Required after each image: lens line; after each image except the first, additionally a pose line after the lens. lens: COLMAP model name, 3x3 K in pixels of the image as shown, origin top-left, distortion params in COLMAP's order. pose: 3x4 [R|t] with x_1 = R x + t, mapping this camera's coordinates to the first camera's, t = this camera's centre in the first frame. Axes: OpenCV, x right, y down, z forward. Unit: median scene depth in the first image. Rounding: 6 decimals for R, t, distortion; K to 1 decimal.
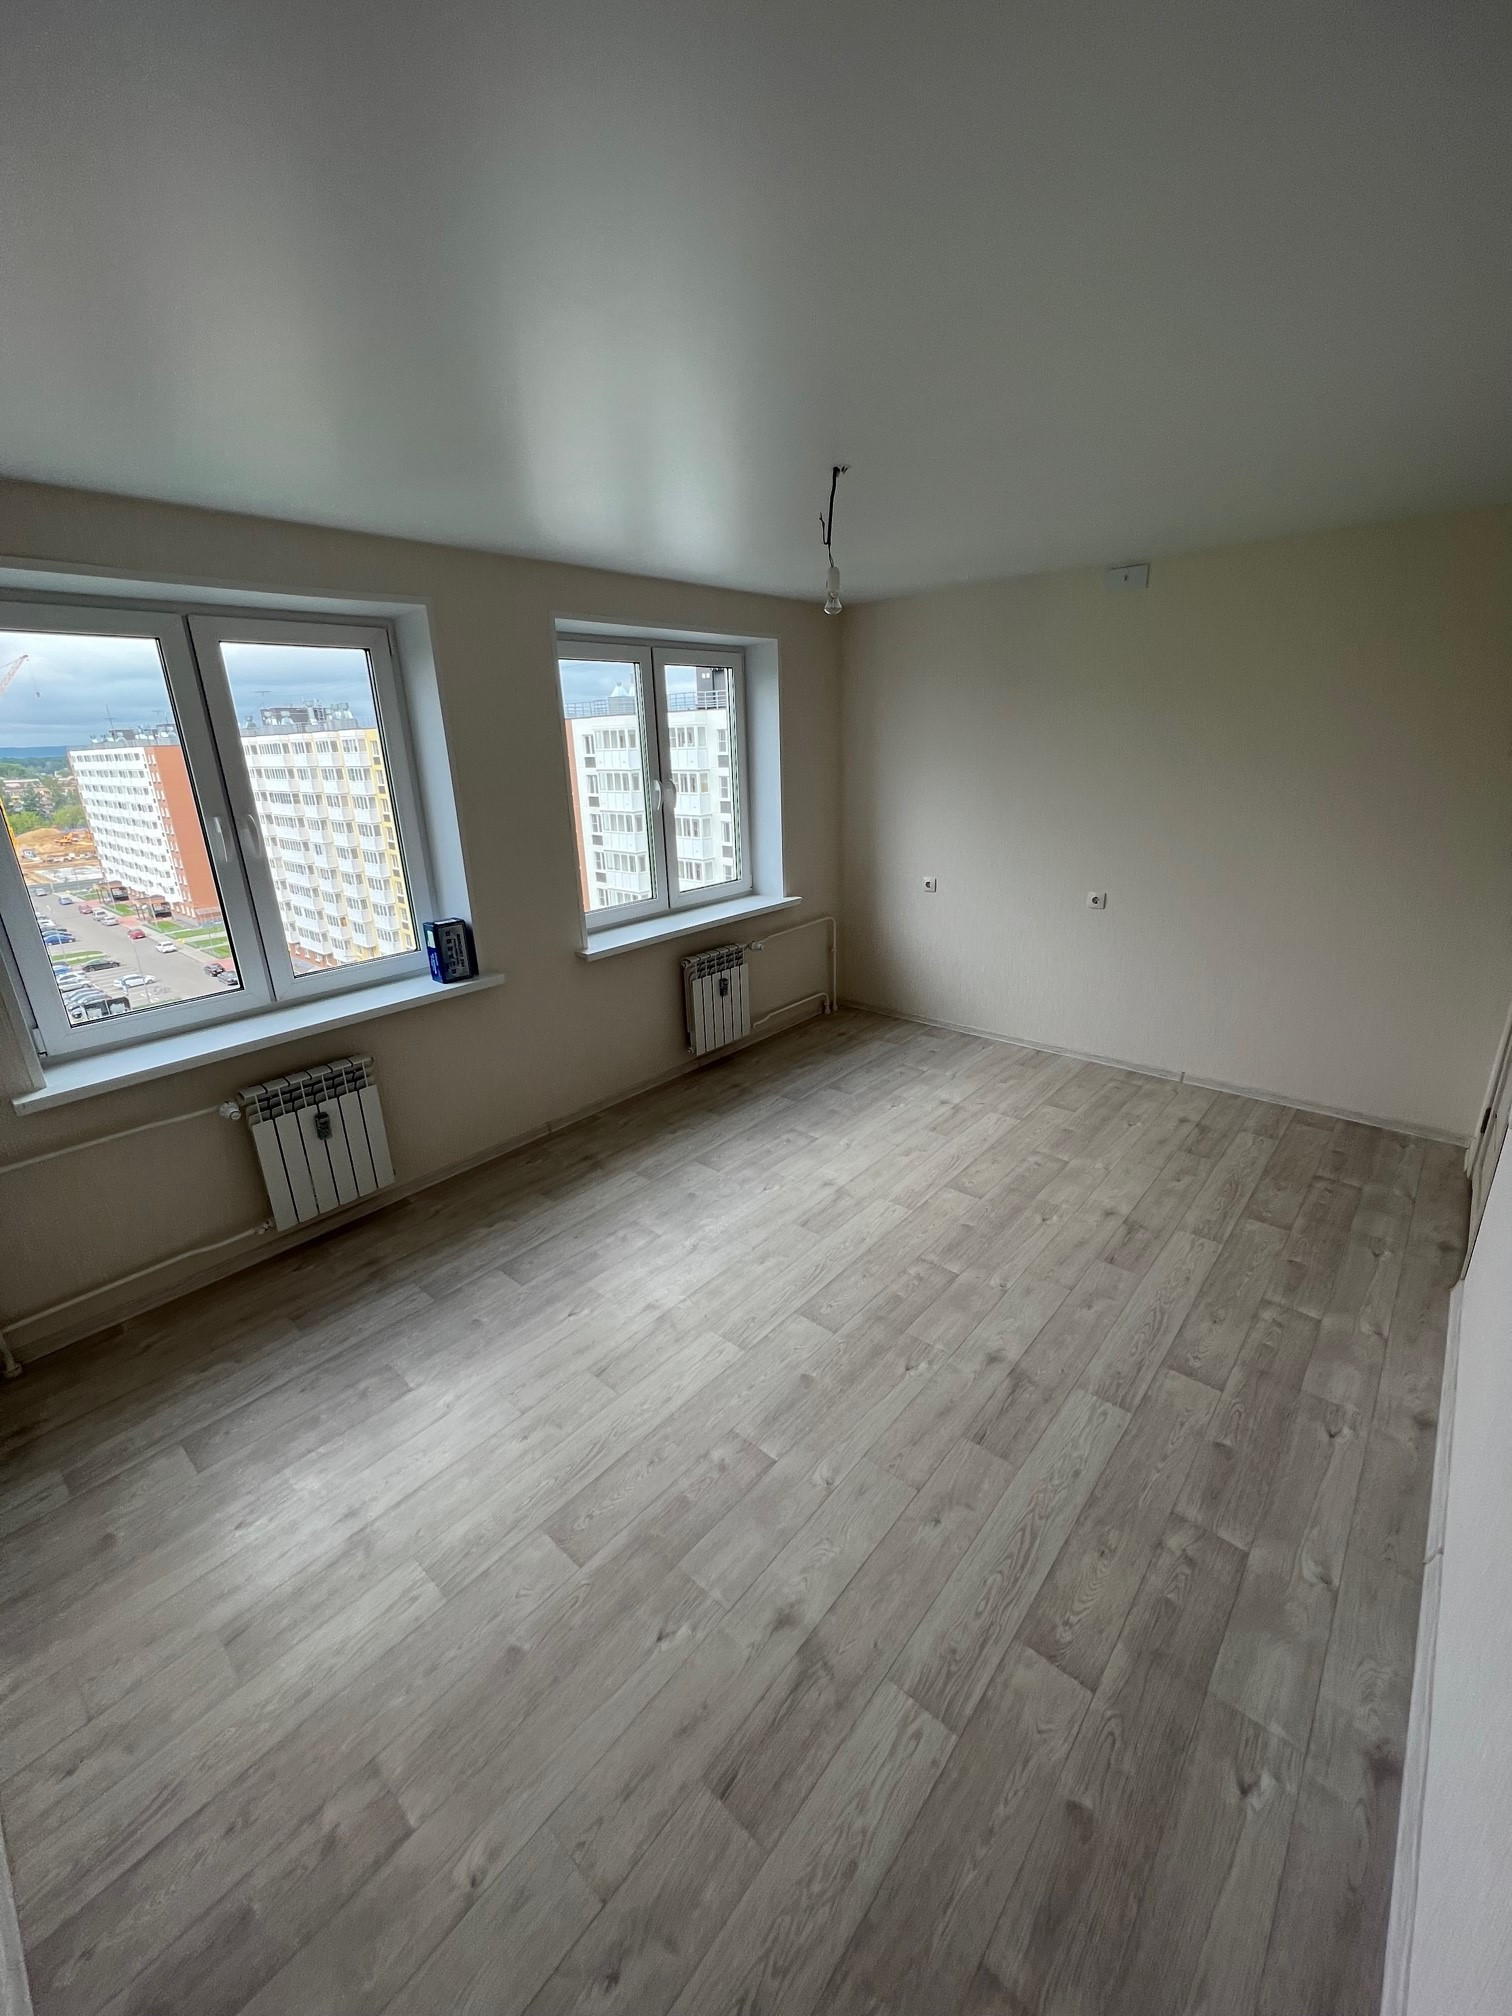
lens RADIAL K [[813.5, 0, 749.2], [0, 813.5, 1005.5], [0, 0, 1]] dist [0.007315, -0.001145]
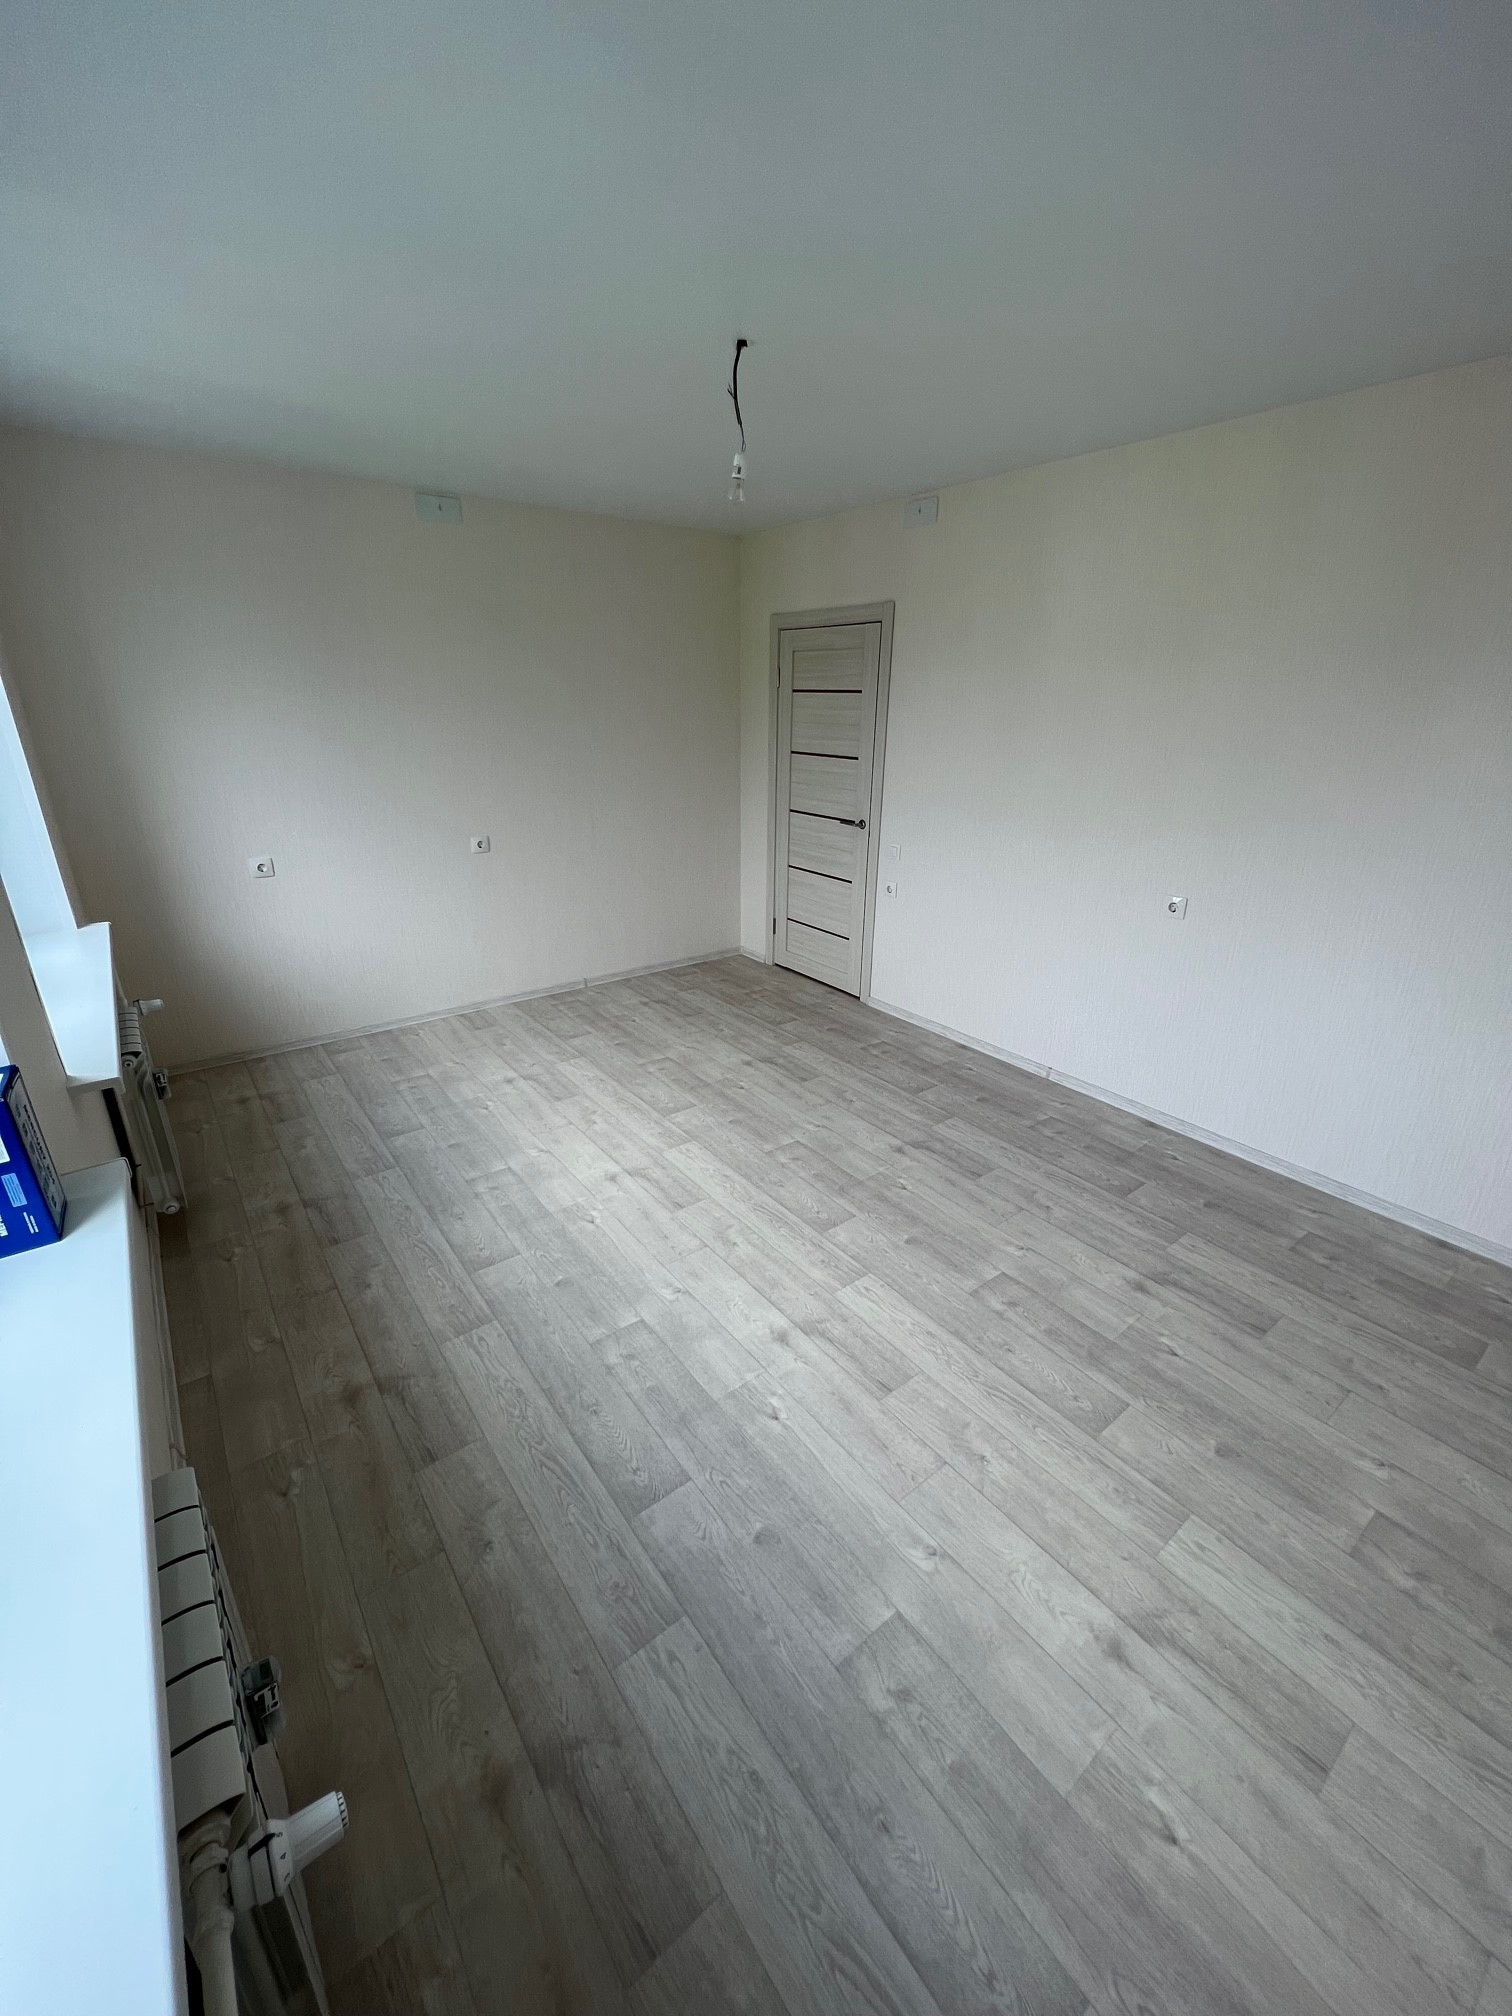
lens RADIAL K [[813.6, 0, 762.7], [0, 813.6, 1009.4], [0, 0, 1]] dist [0.001469, 0.000032]
pose [[0.177075, -0.317895, 0.931444, -0.668486], [0.292472, 0.920642, 0.258607, -0.133139], [-0.939736, 0.226629, 0.255998, 0.621505]]
